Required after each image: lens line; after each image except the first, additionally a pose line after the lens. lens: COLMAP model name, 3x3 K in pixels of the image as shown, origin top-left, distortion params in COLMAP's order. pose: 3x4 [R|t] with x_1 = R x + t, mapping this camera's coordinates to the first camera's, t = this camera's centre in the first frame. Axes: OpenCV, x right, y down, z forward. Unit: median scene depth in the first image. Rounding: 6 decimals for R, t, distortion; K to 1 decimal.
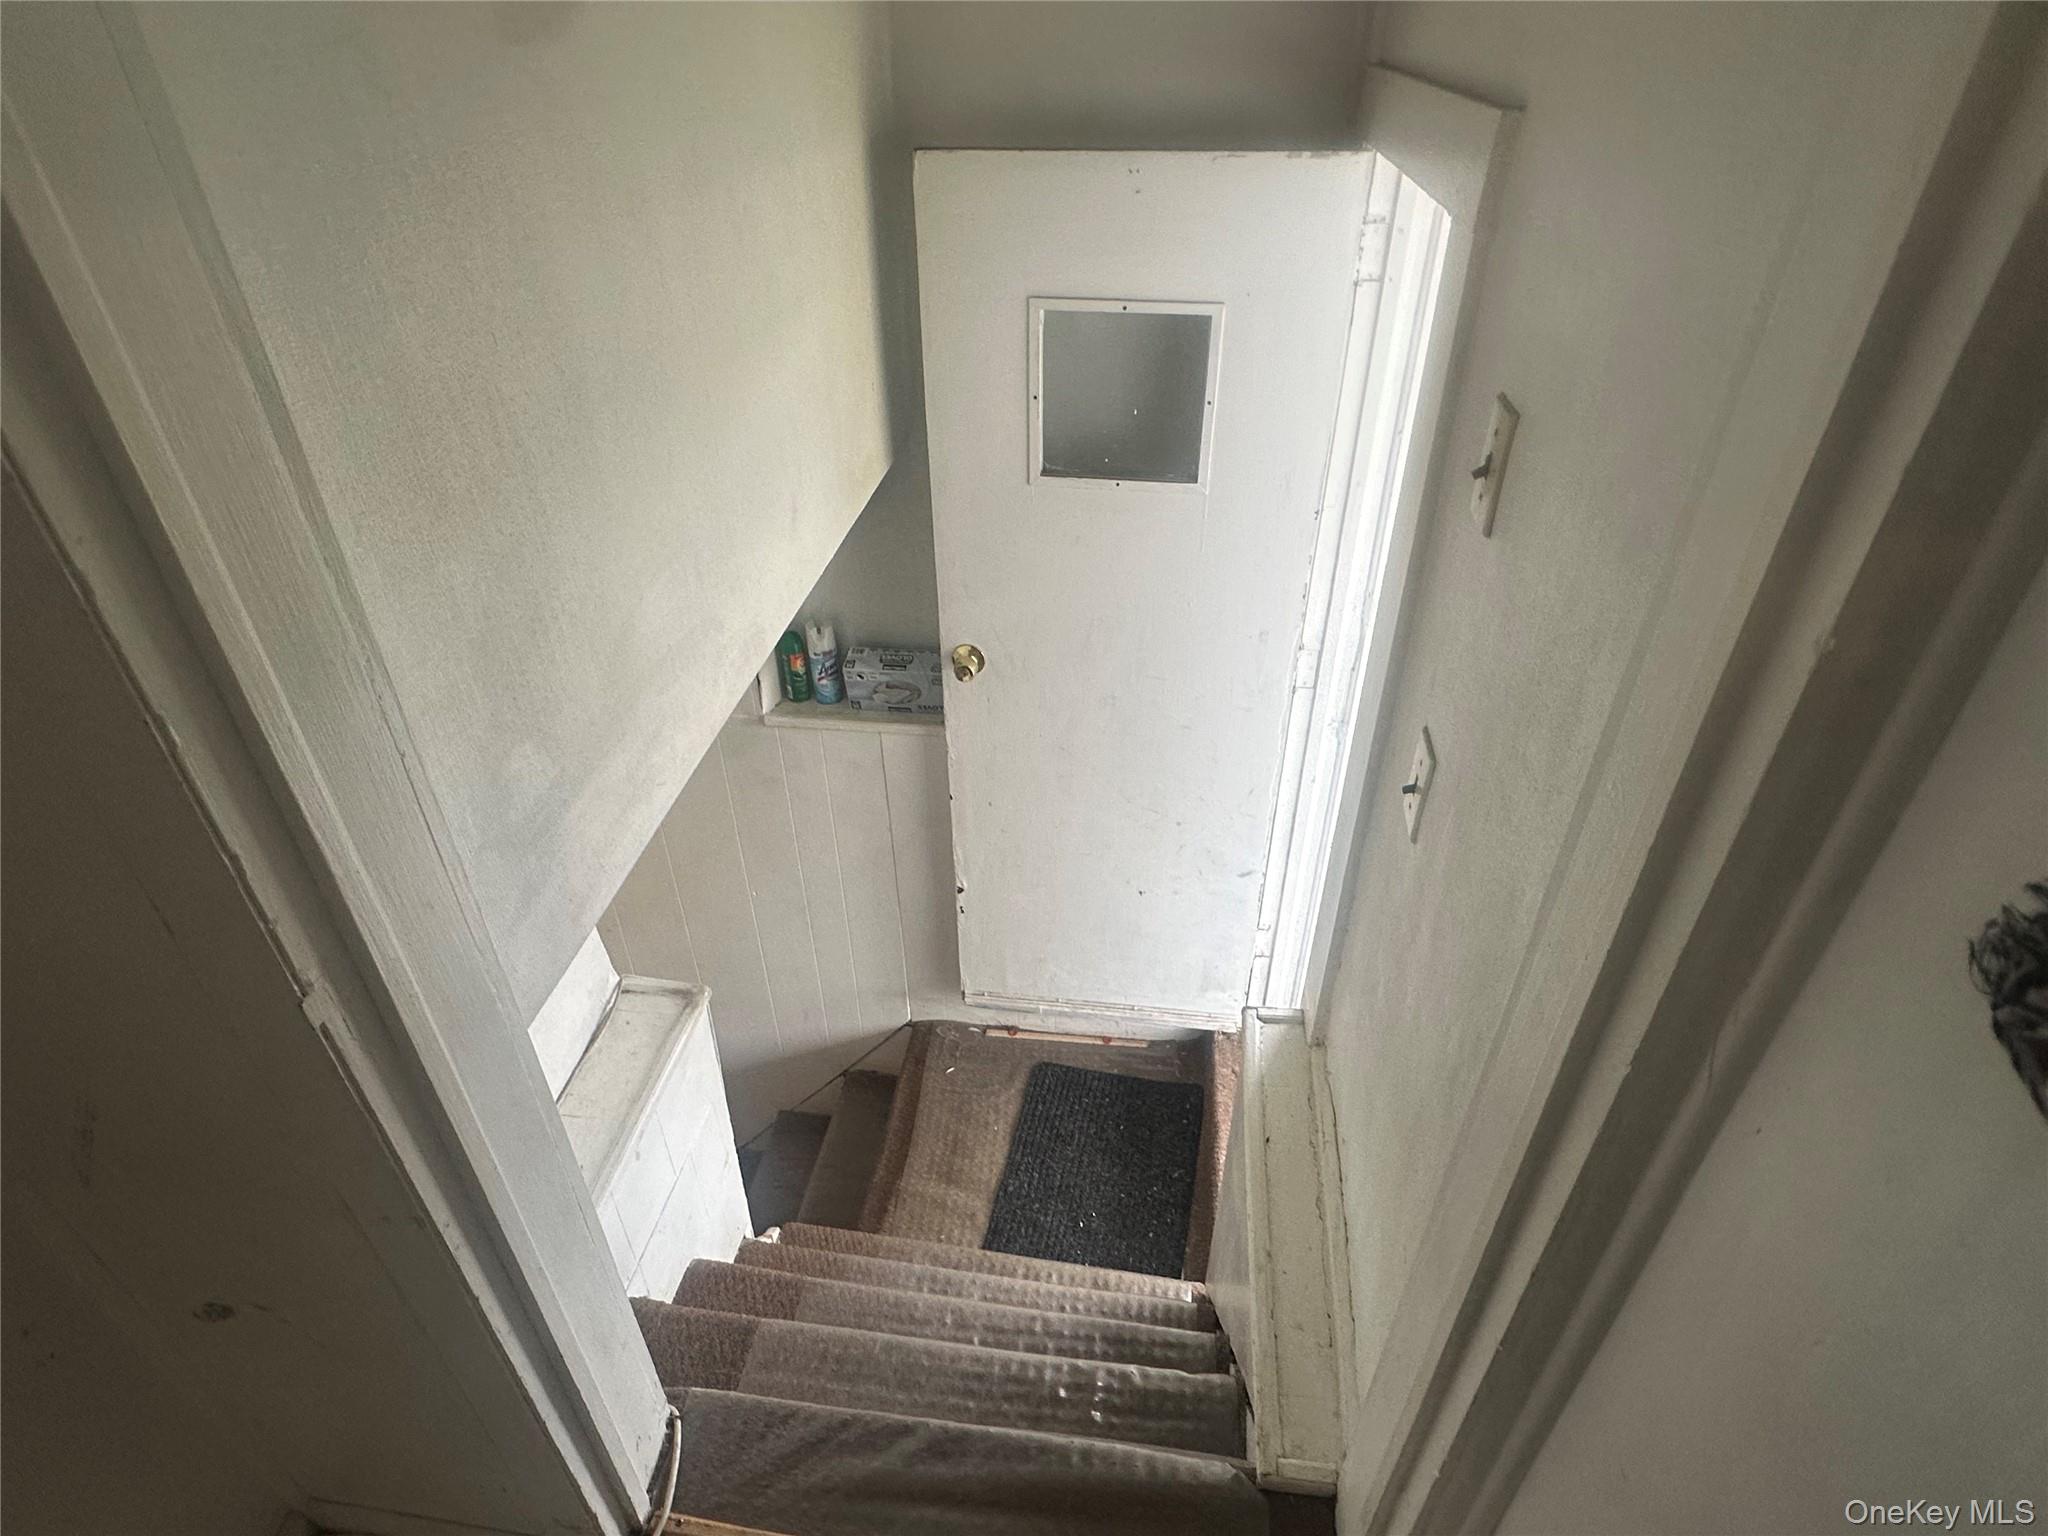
lens RADIAL K [[1103.3, 0, 1024.7], [0, 1103.3, 770.7], [0, 0, 1]] dist [0.002083, -0.000813]
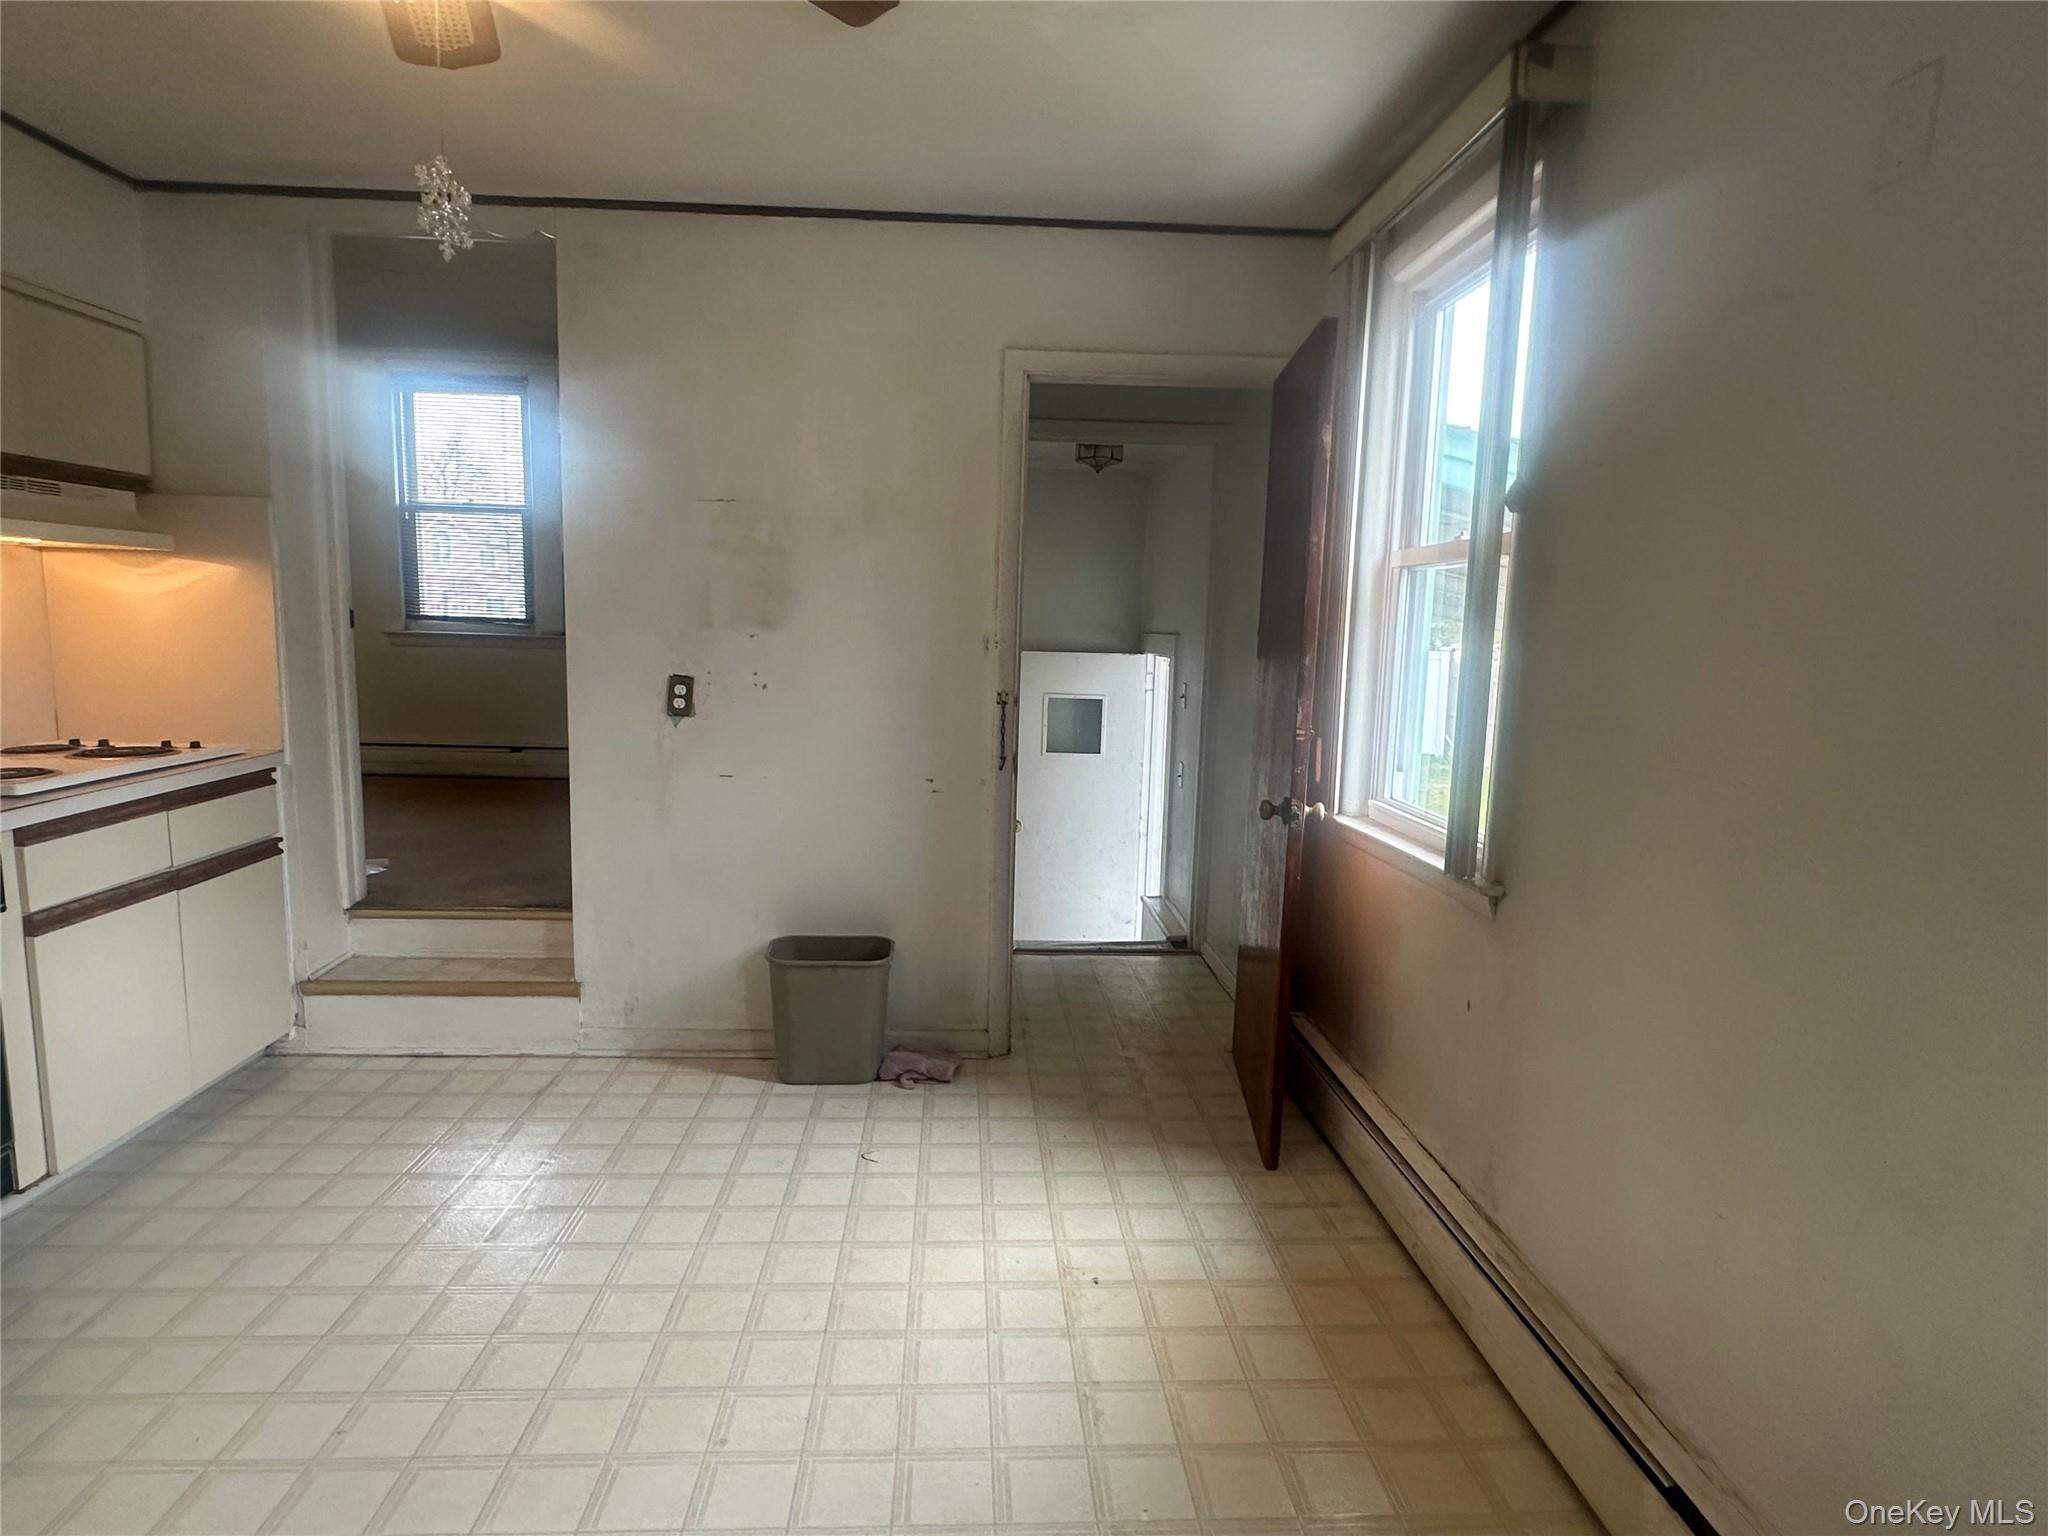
lens RADIAL K [[1103.3, 0, 1020.5], [0, 1103.3, 765.3], [0, 0, 1]] dist [0.002083, -0.000813]
pose [[0.982150, 0.009796, 0.187842, -0.627229], [0.077037, 0.890096, -0.449216, 1.111048], [-0.171598, 0.455668, 0.873453, -1.562493]]
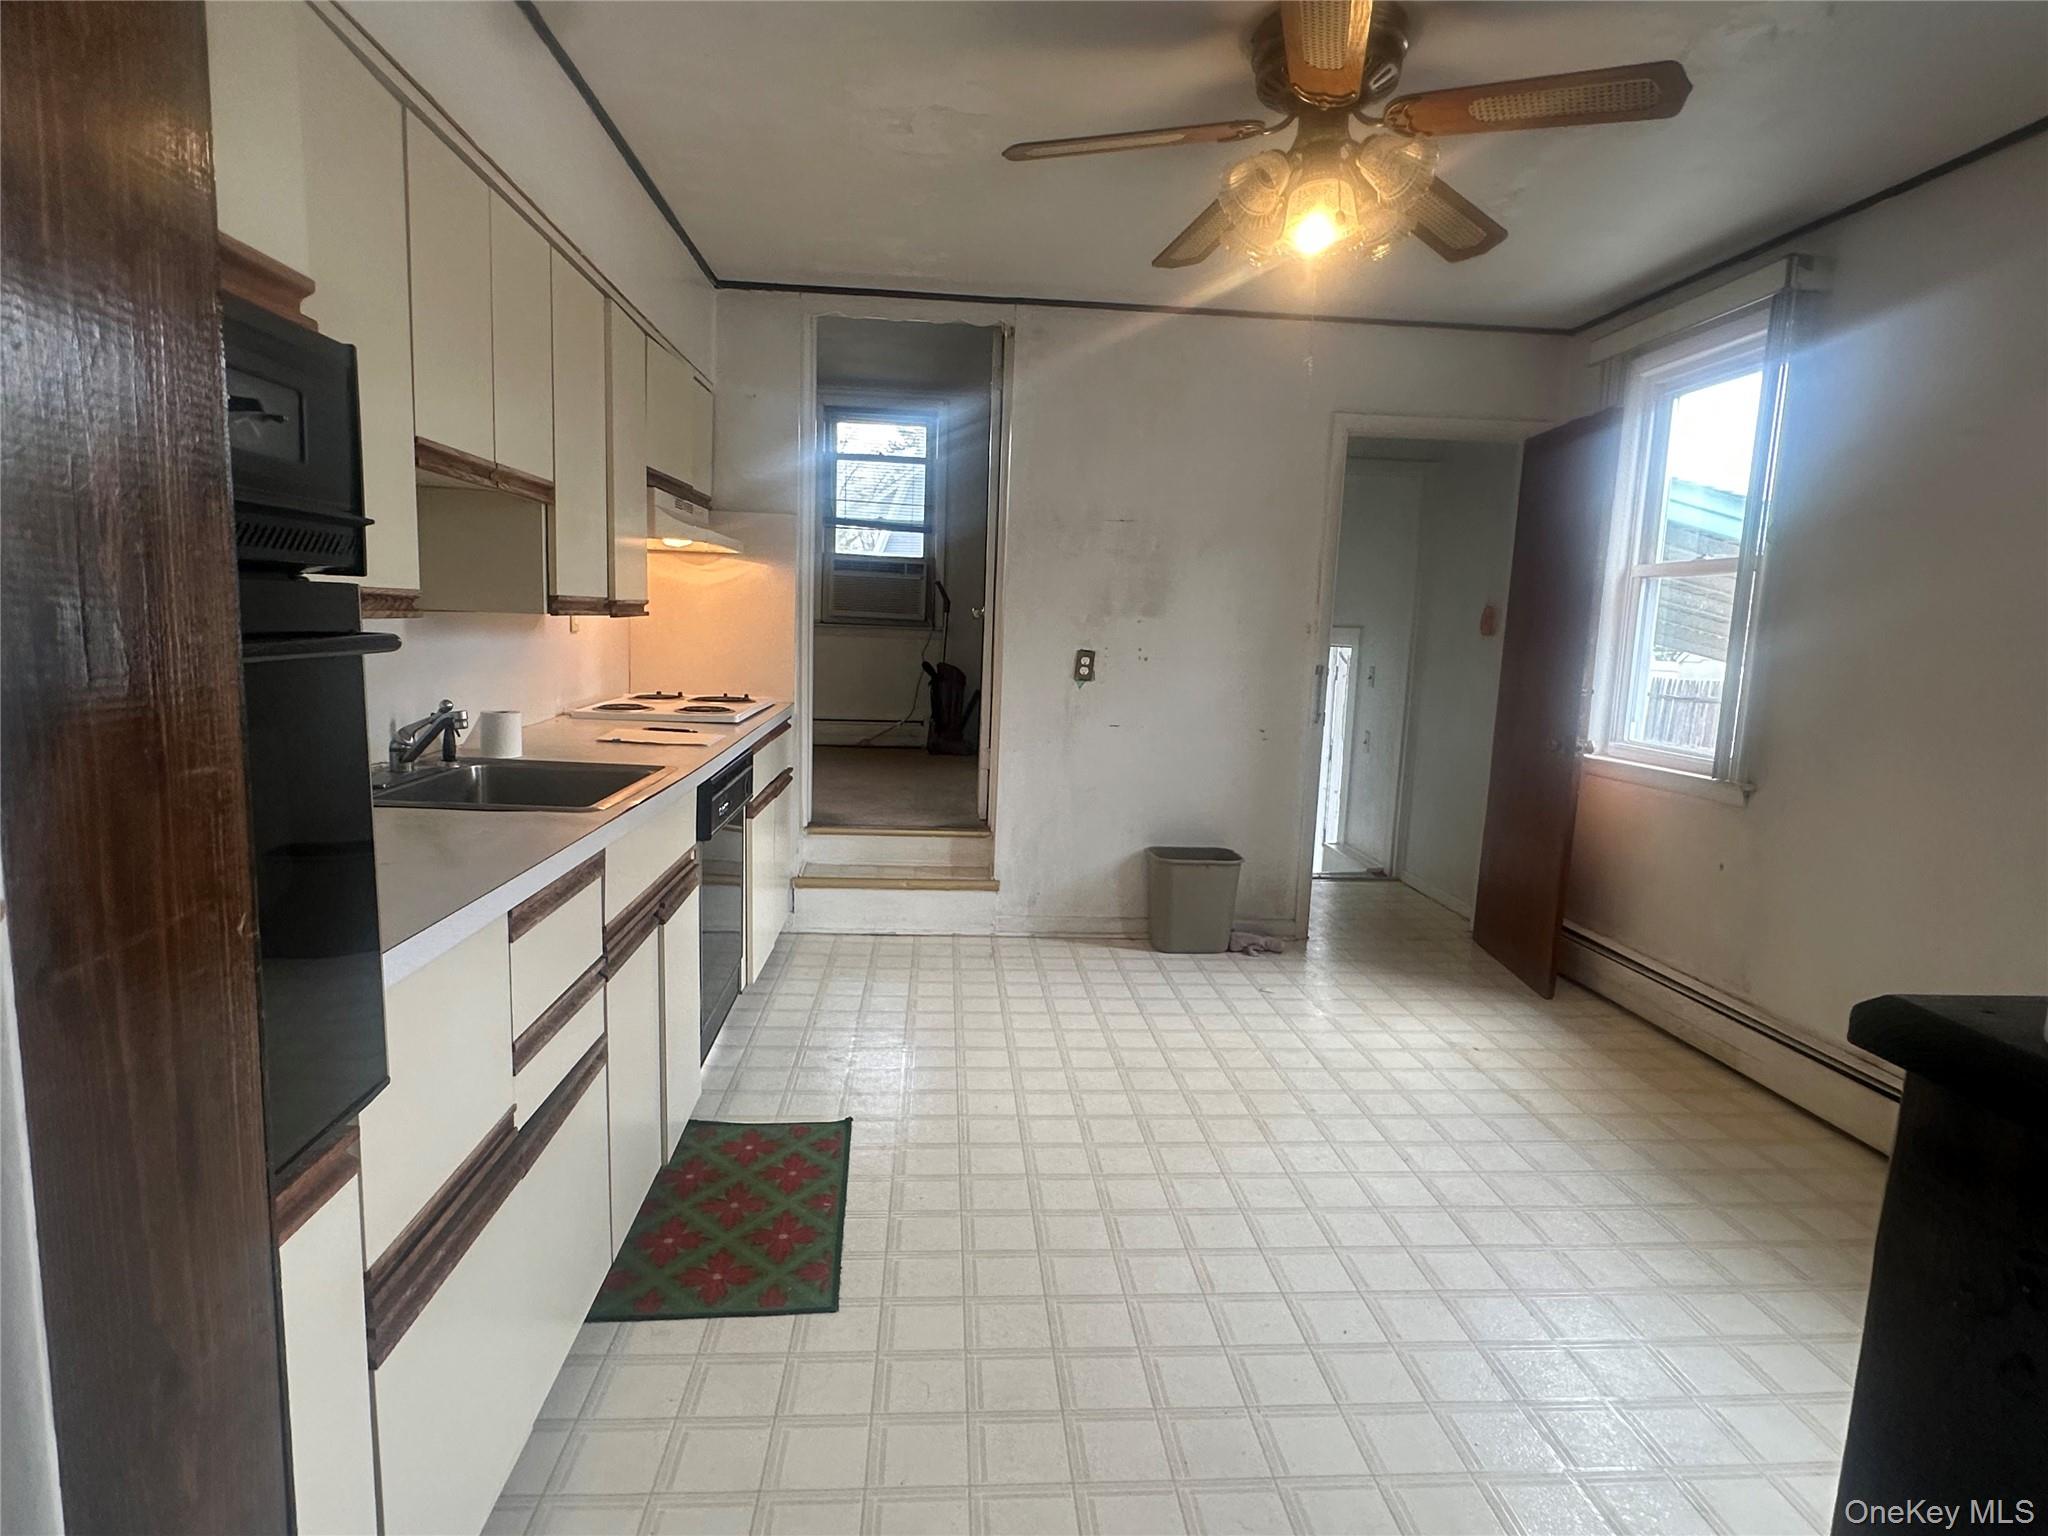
lens RADIAL K [[1103.3, 0, 1035.2], [0, 1103.3, 771.2], [0, 0, 1]] dist [0.002083, -0.000813]
pose [[0.975416, 0.015705, 0.219809, -1.443751], [0.085209, 0.892997, -0.441922, 1.416398], [-0.203229, 0.449788, 0.869706, -1.913111]]
